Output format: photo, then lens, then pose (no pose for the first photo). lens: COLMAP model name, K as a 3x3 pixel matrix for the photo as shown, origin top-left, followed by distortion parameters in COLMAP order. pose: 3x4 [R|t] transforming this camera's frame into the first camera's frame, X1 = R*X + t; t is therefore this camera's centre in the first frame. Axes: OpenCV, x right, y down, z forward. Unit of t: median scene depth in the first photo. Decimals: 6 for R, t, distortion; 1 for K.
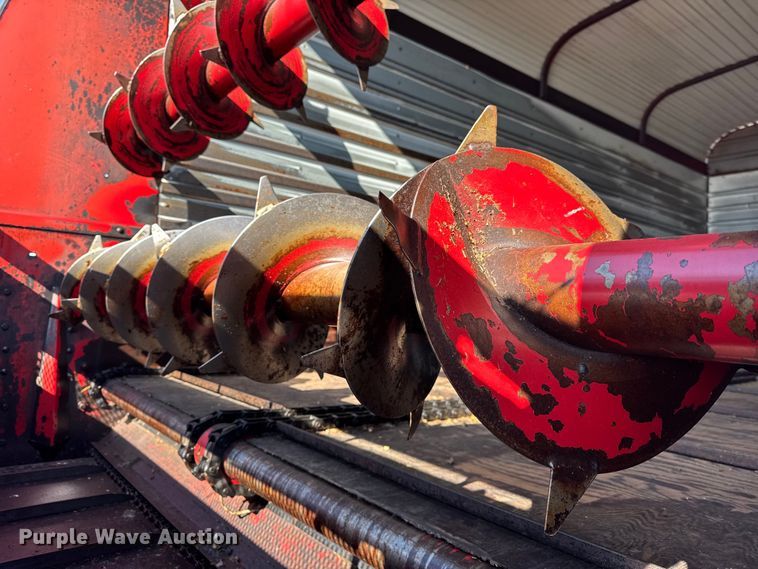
lens RADIAL K [[536.2, 0, 379.0], [0, 536.2, 284.5], [0, 0, 1]] dist [-0.007439, 0.002812]
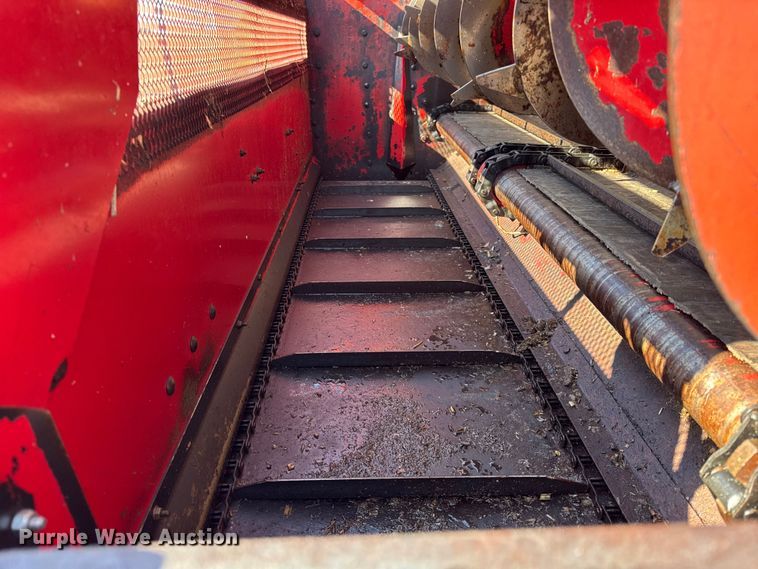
lens RADIAL K [[536.2, 0, 379.0], [0, 536.2, 284.5], [0, 0, 1]] dist [-0.007439, 0.002812]
pose [[0.808687, 0.209757, -0.549570, 0.158398], [0.059514, 0.900295, 0.431193, 0.013405], [0.585221, -0.381407, 0.715573, -0.028730]]
